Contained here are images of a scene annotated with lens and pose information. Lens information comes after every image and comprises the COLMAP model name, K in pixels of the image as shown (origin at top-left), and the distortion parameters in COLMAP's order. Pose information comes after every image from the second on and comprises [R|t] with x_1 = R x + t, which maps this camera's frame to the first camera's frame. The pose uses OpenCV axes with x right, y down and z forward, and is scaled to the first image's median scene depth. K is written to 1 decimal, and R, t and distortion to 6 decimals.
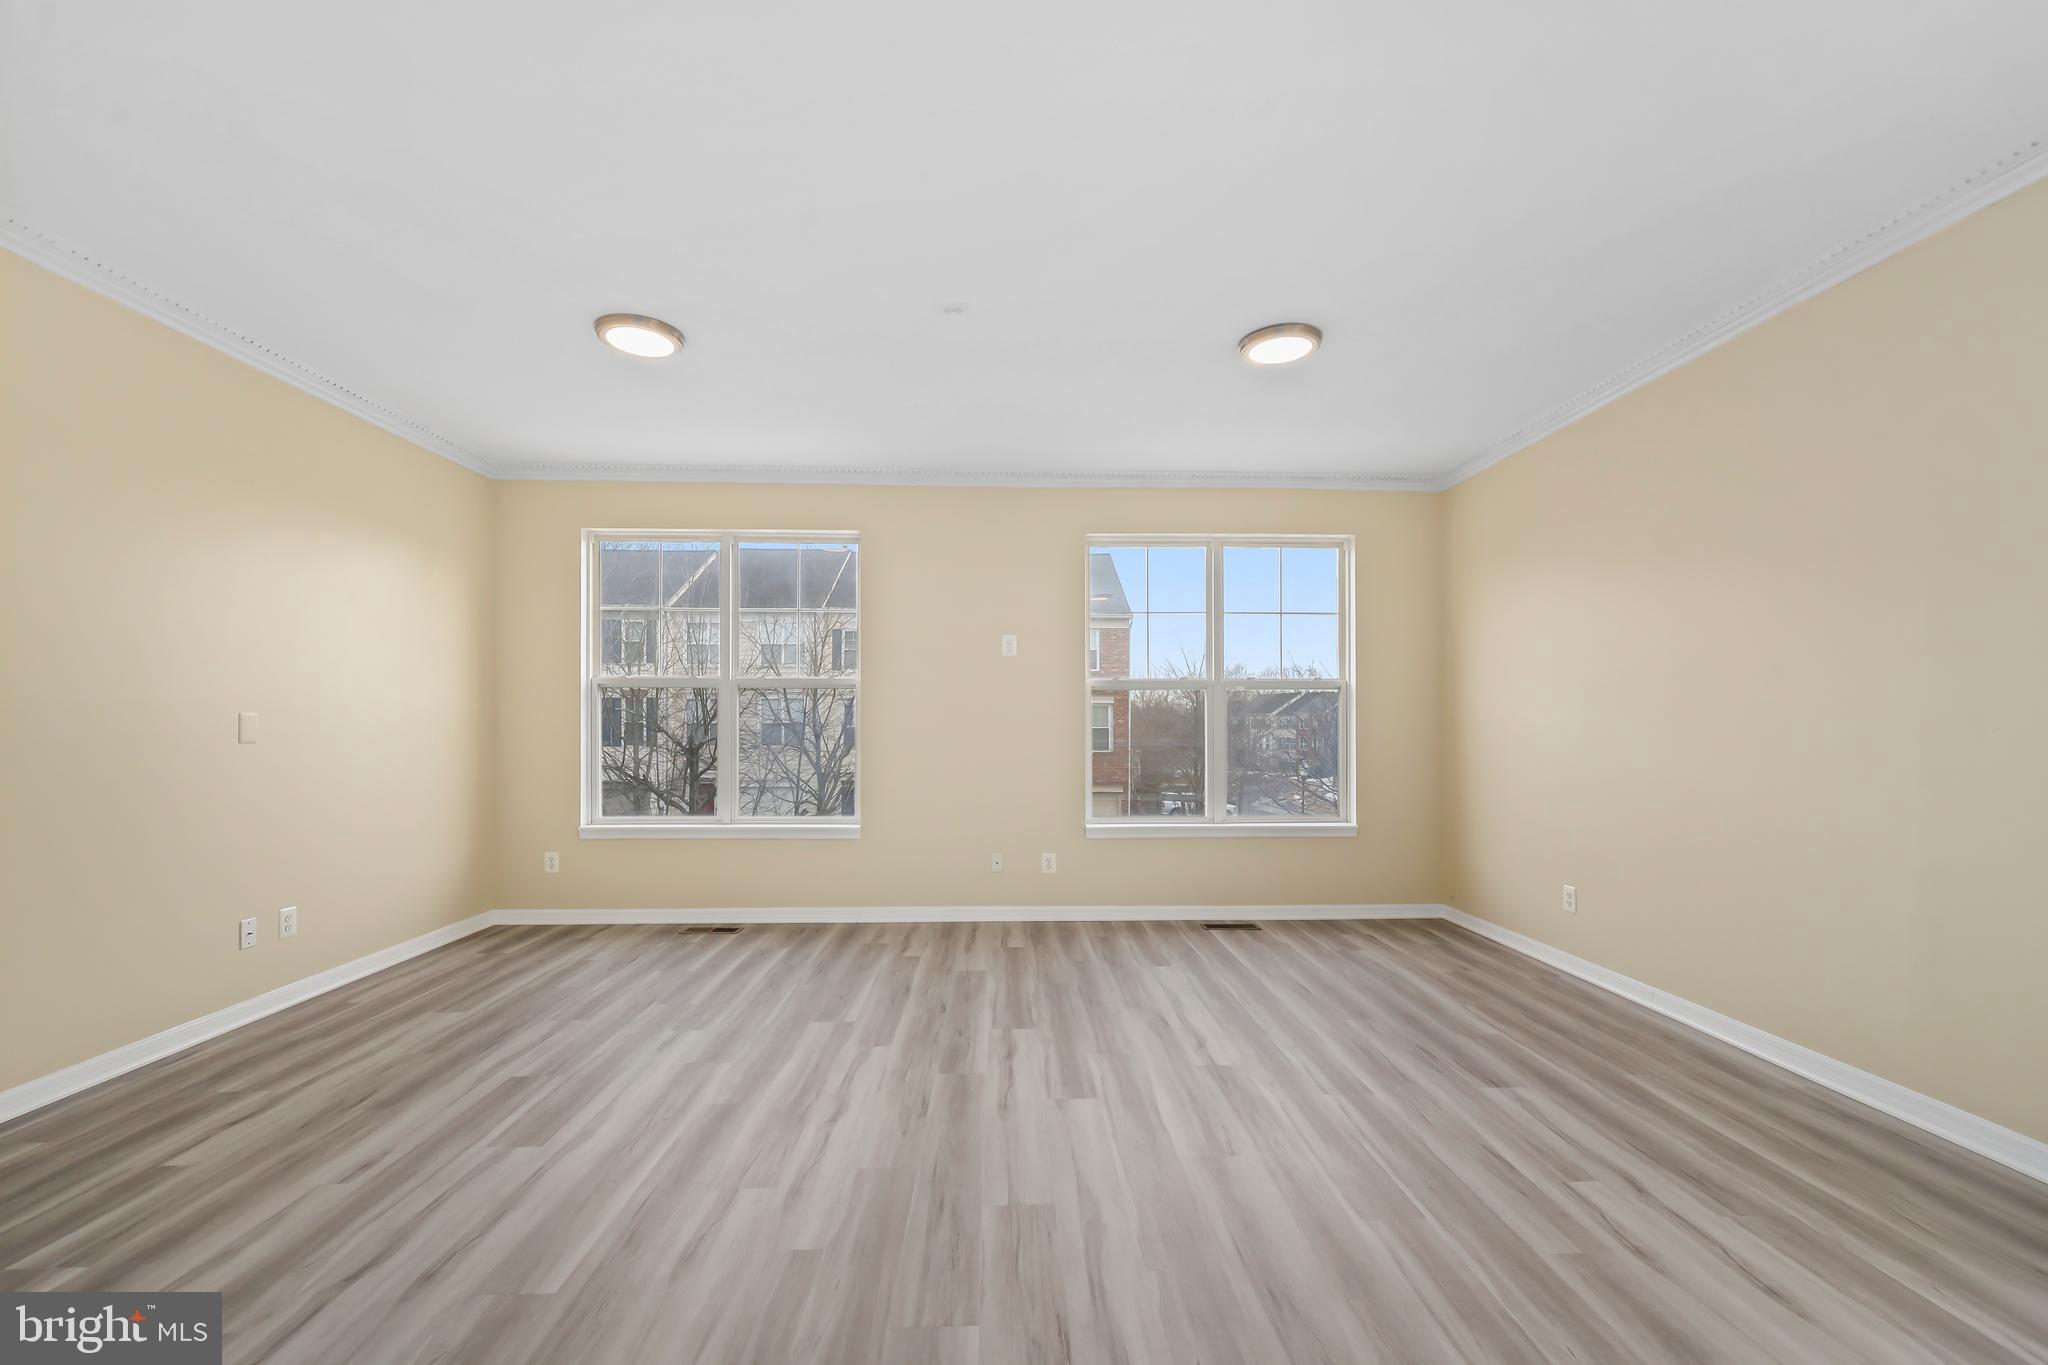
lens RADIAL K [[843.3, 0, 1033.3], [0, 843.3, 721.0], [0, 0, 1]] dist [0.004806, 0.000878]
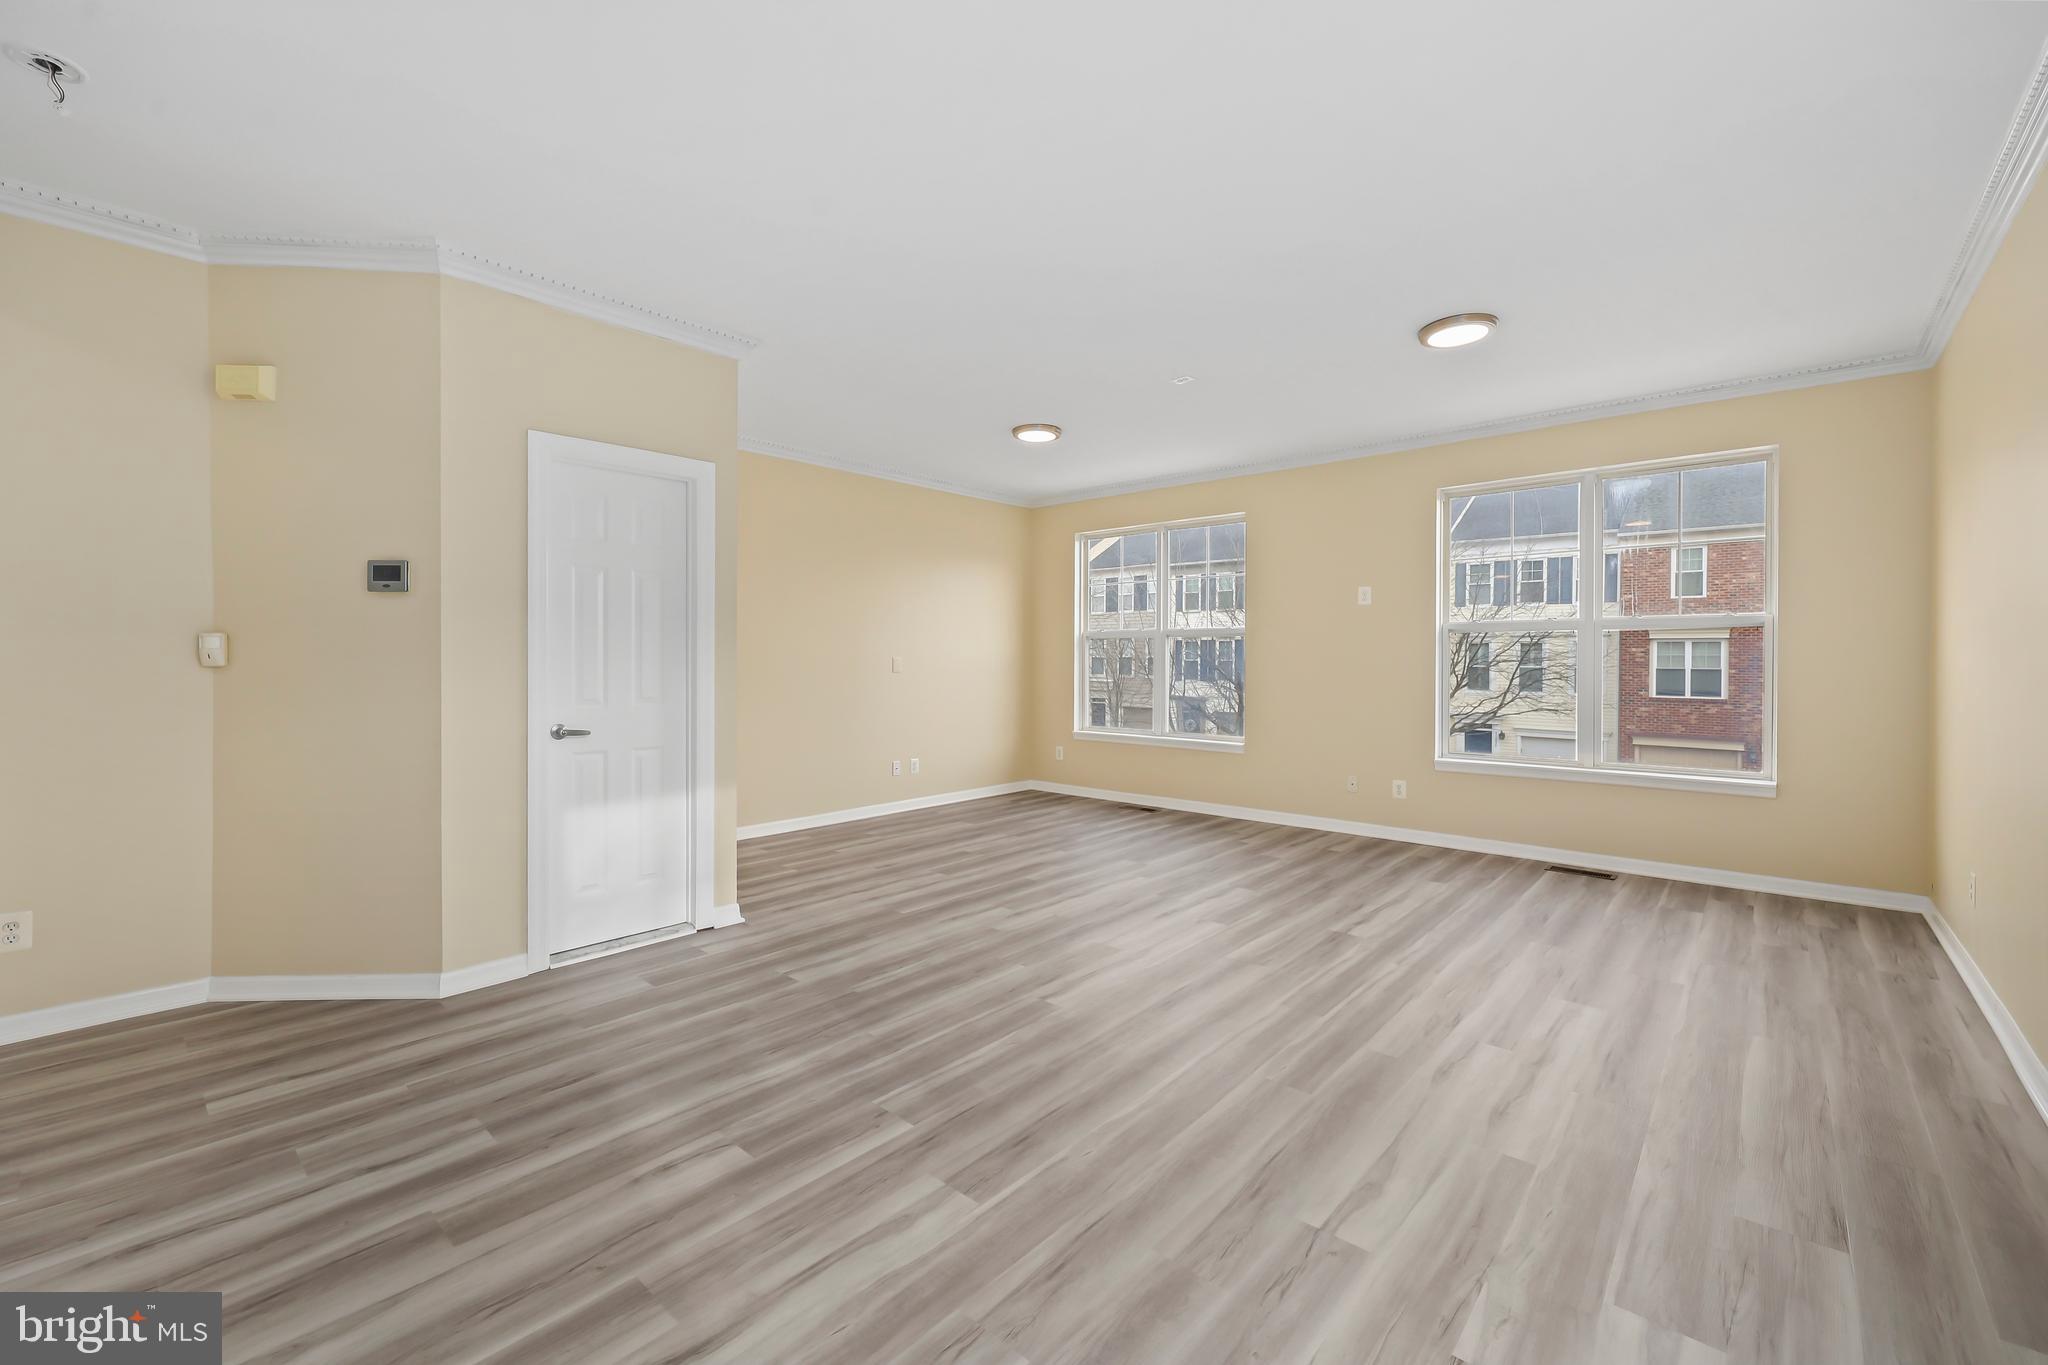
lens RADIAL K [[843.3, 0, 1038.2], [0, 843.3, 662.9], [0, 0, 1]] dist [0.004806, 0.000878]
pose [[0.729927, 0.002263, -0.683522, 0.663398], [0.000271, 0.999993, 0.003600, -0.003986], [0.683525, -0.002813, 0.729921, -0.216150]]
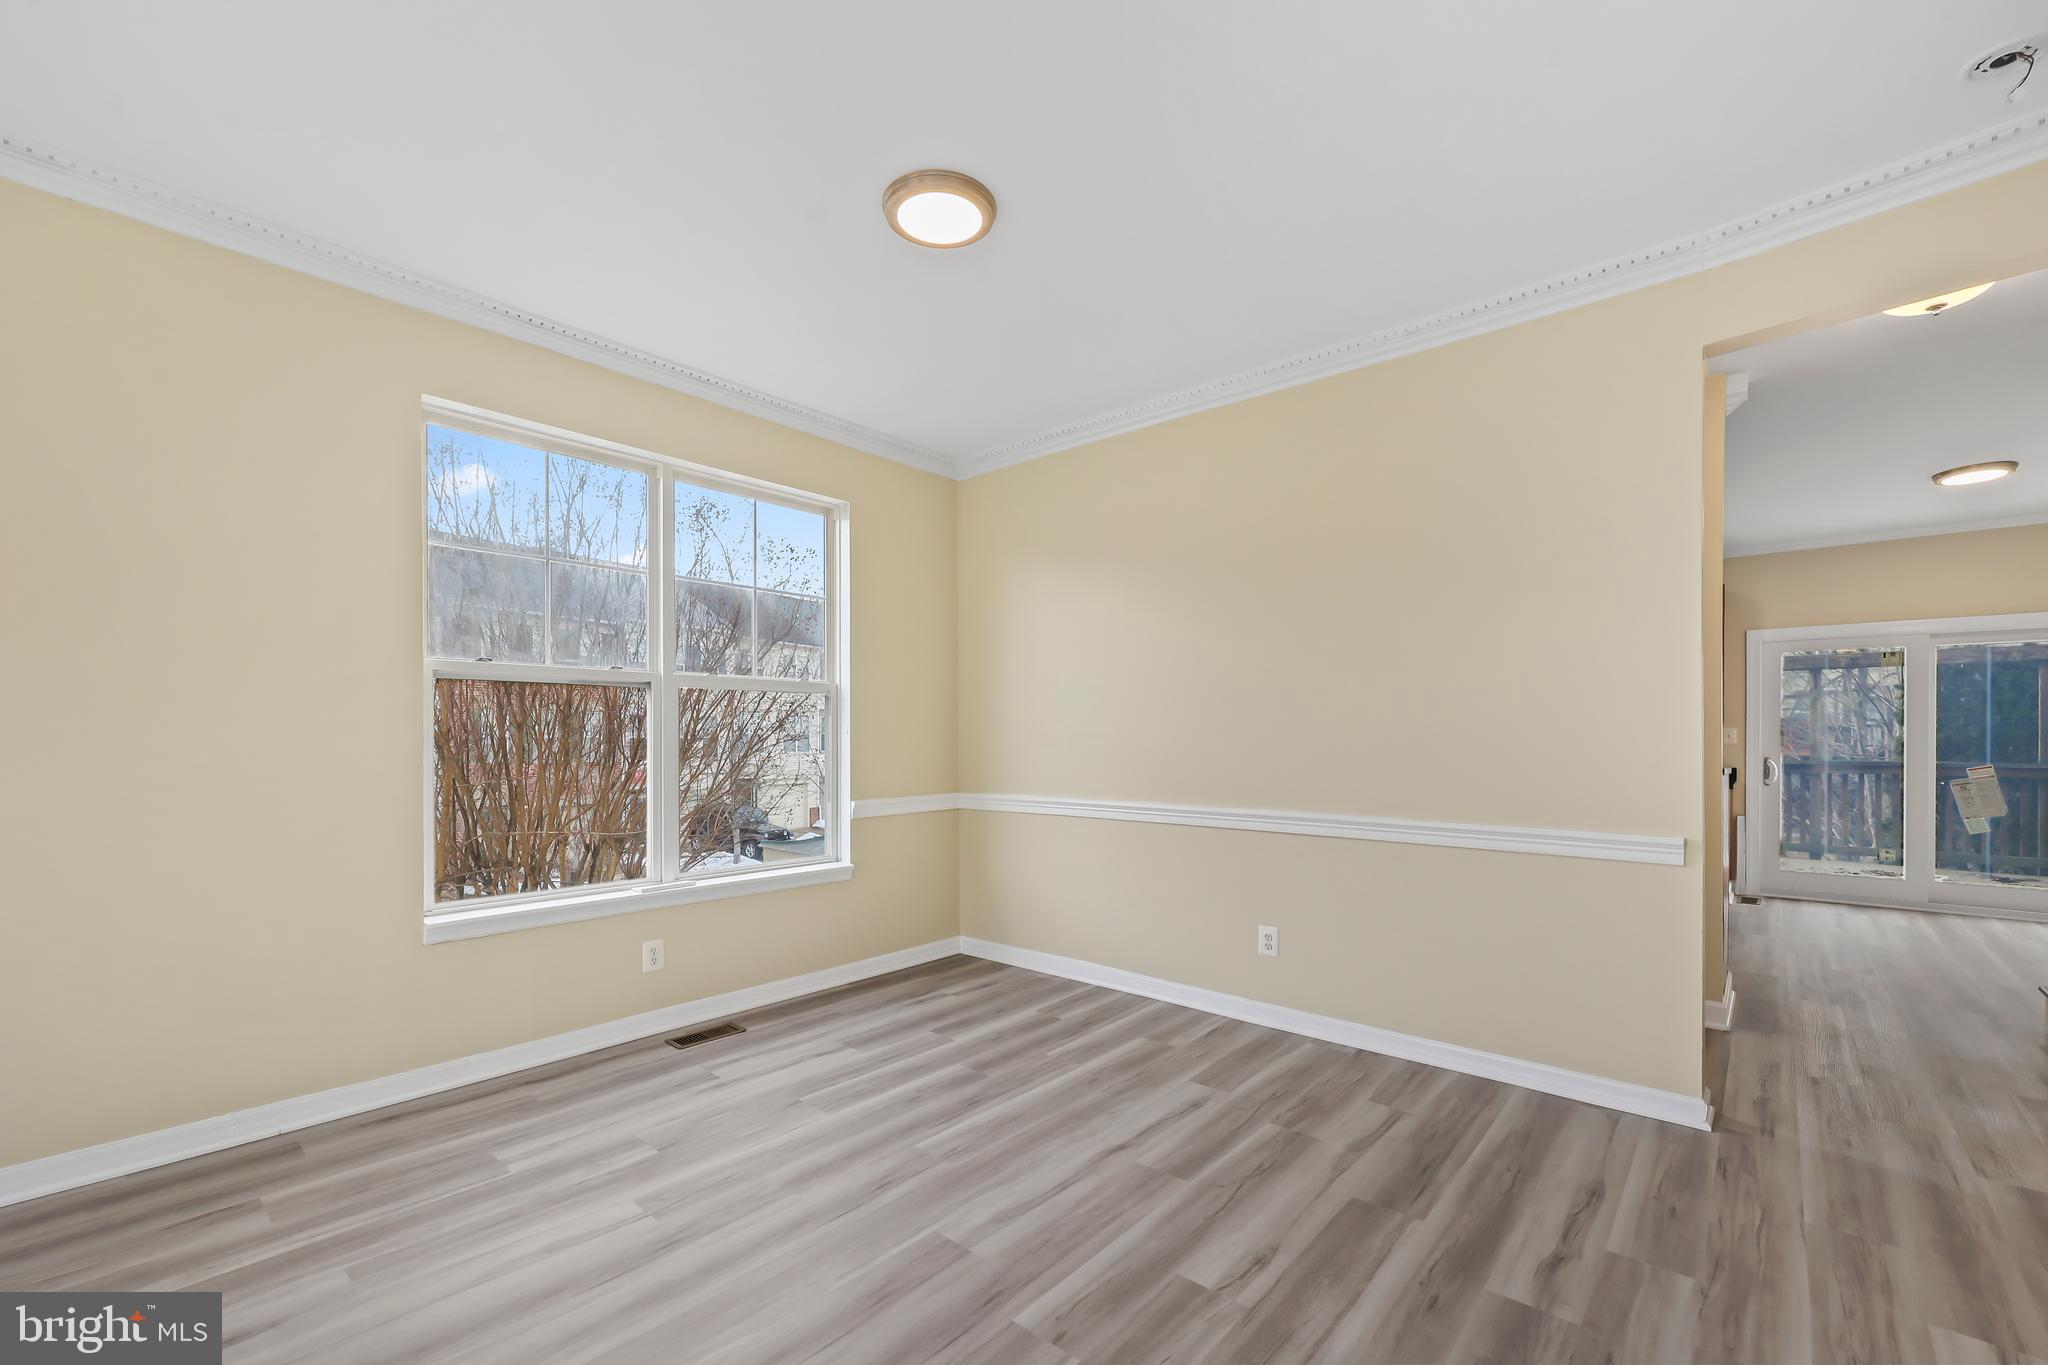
lens RADIAL K [[843.3, 0, 1024.8], [0, 843.3, 740.7], [0, 0, 1]] dist [0.004806, 0.000878]
pose [[-0.722002, 0.000937, 0.691891, -0.230976], [-0.001878, 0.999993, -0.003314, 0.002125], [-0.691889, -0.003692, -0.721995, 0.576184]]
